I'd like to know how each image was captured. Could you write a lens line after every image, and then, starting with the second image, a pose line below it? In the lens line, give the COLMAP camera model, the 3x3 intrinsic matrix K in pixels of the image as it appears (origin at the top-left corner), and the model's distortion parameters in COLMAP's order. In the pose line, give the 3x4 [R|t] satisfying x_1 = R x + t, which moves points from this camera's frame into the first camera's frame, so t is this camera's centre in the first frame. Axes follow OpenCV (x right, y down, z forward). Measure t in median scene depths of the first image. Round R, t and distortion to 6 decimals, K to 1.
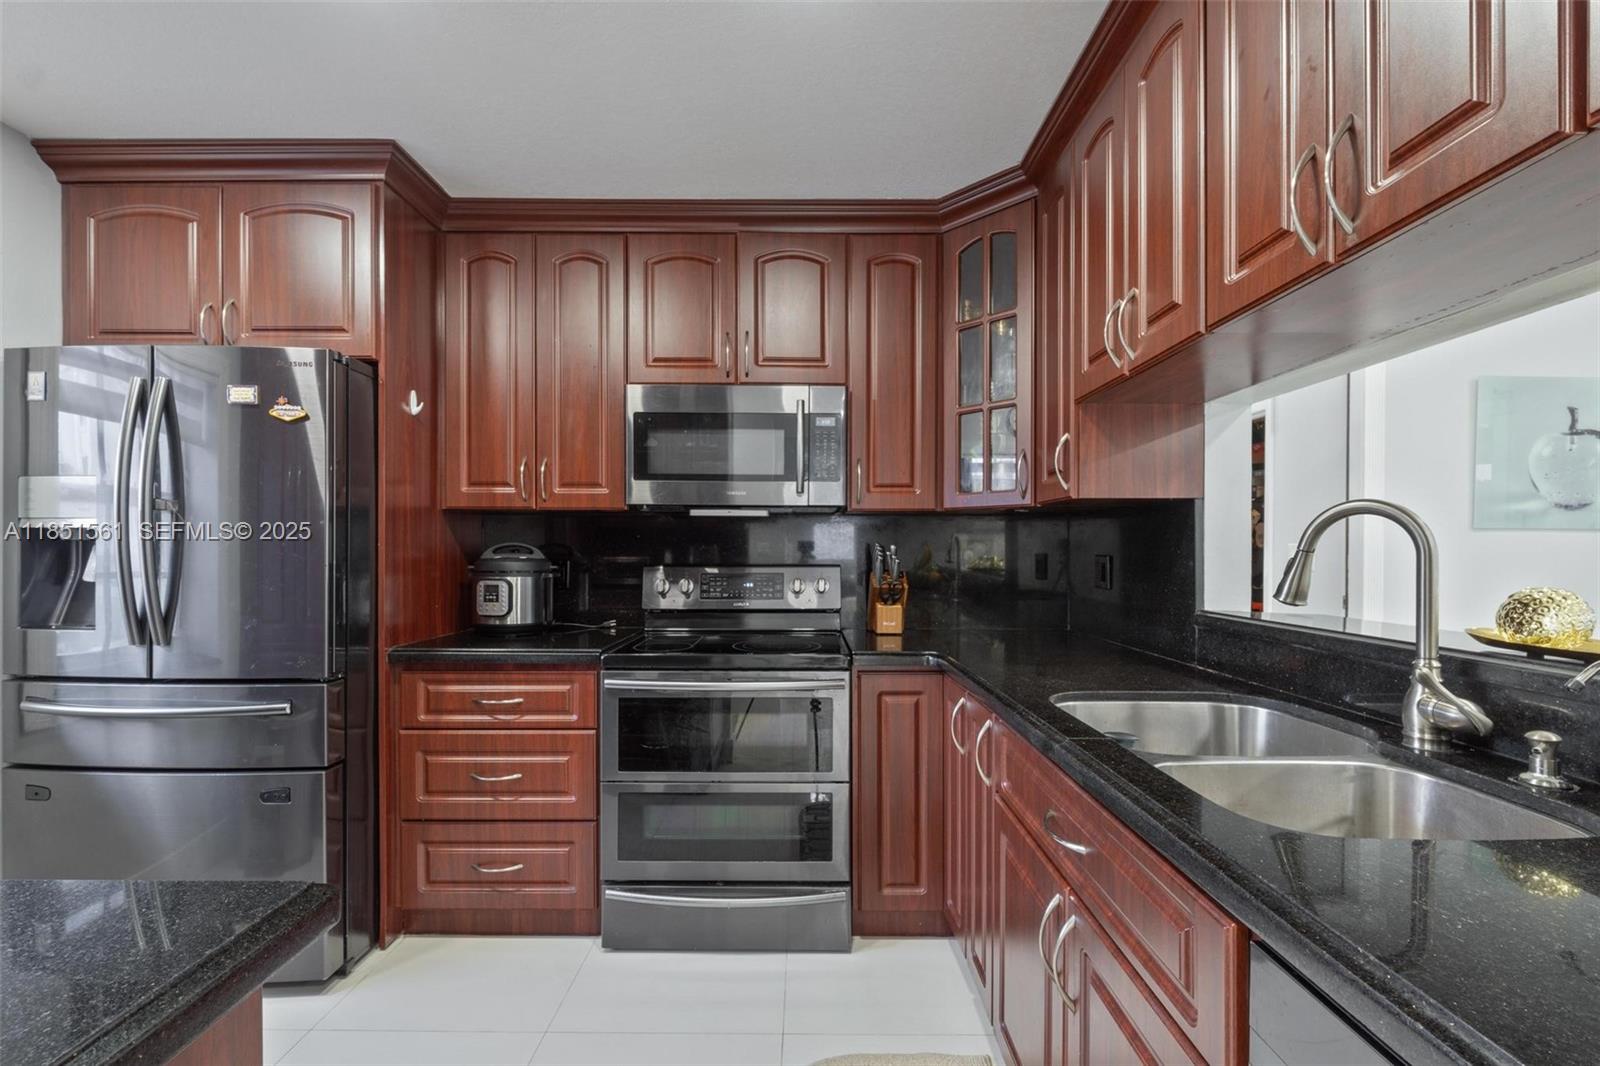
lens RADIAL K [[685.0, 0, 800.3], [0, 685.0, 536.6], [0, 0, 1]] dist [-0.004151, -0.000545]
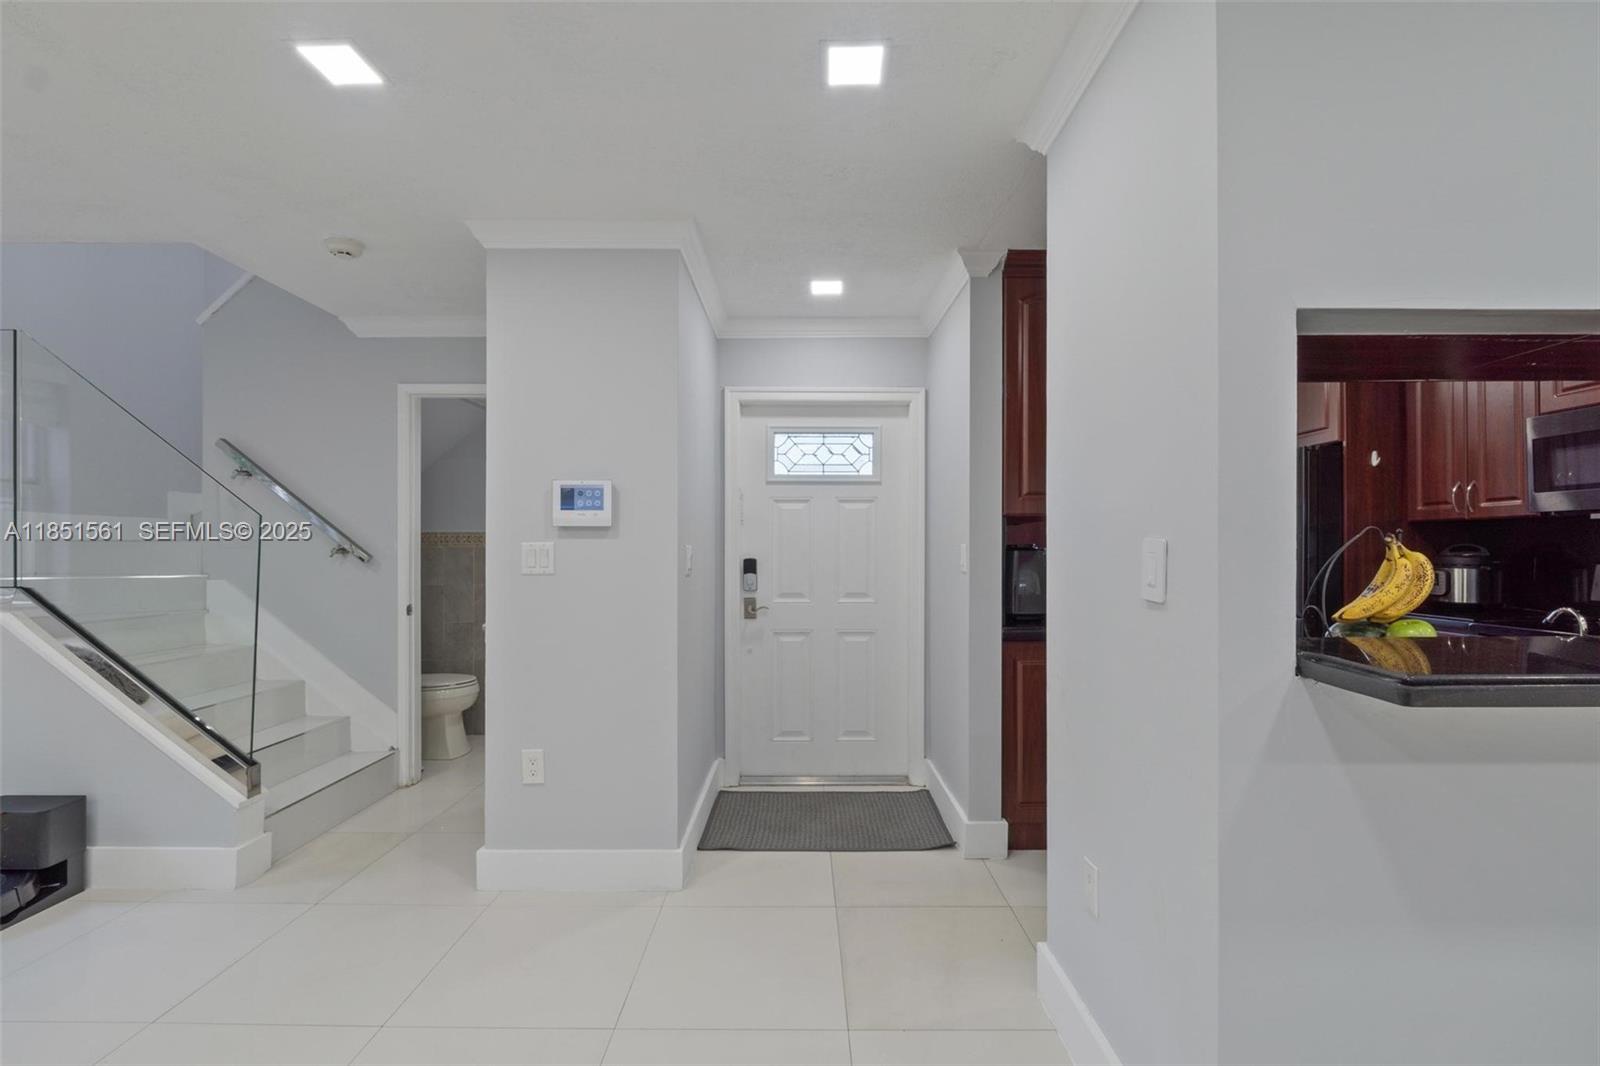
lens RADIAL K [[683.4, 0, 811.8], [0, 683.4, 550.8], [0, 0, 1]] dist [-0.011588, 0.000096]
pose [[0.019214, -0.001336, -0.999815, 0.957759], [0.017701, 0.999843, -0.000995, 0.001816], [0.999659, -0.017678, 0.019235, -0.355460]]
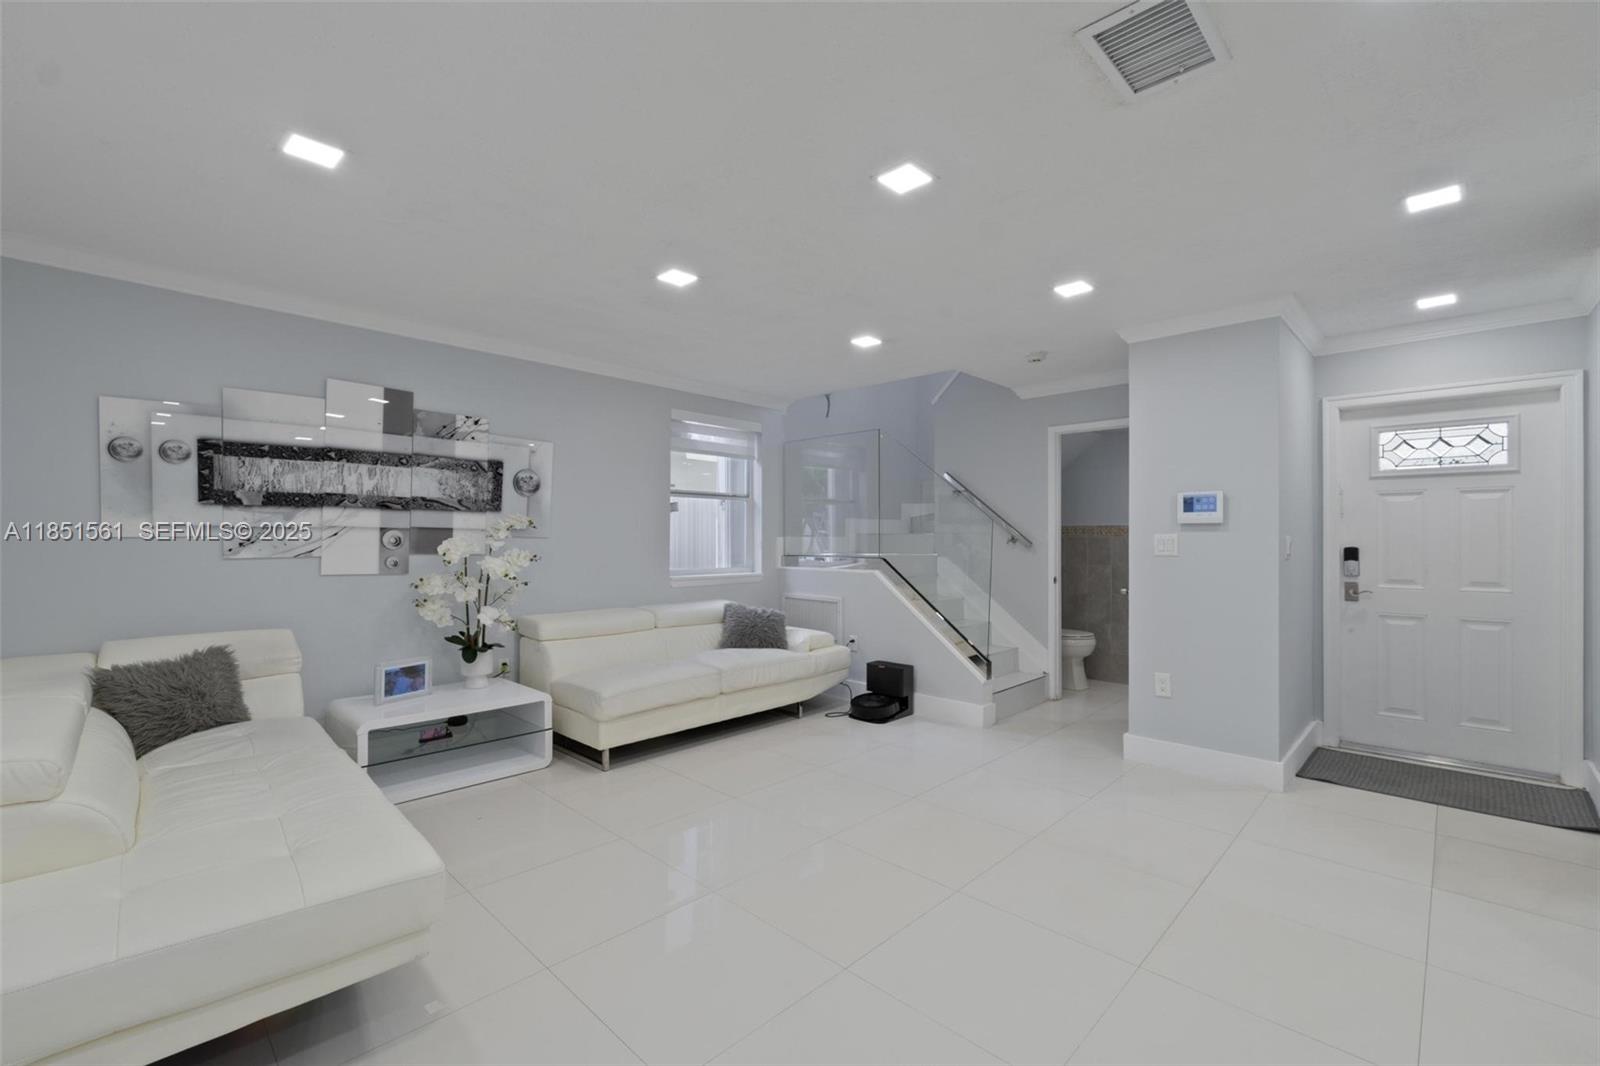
lens RADIAL K [[685.0, 0, 800.3], [0, 685.0, 536.6], [0, 0, 1]] dist [-0.004151, -0.000545]
pose [[-0.690213, -0.003292, -0.723599, 1.622212], [0.012105, 0.999797, -0.016094, -0.000237], [0.723505, -0.019868, -0.690033, -0.281082]]
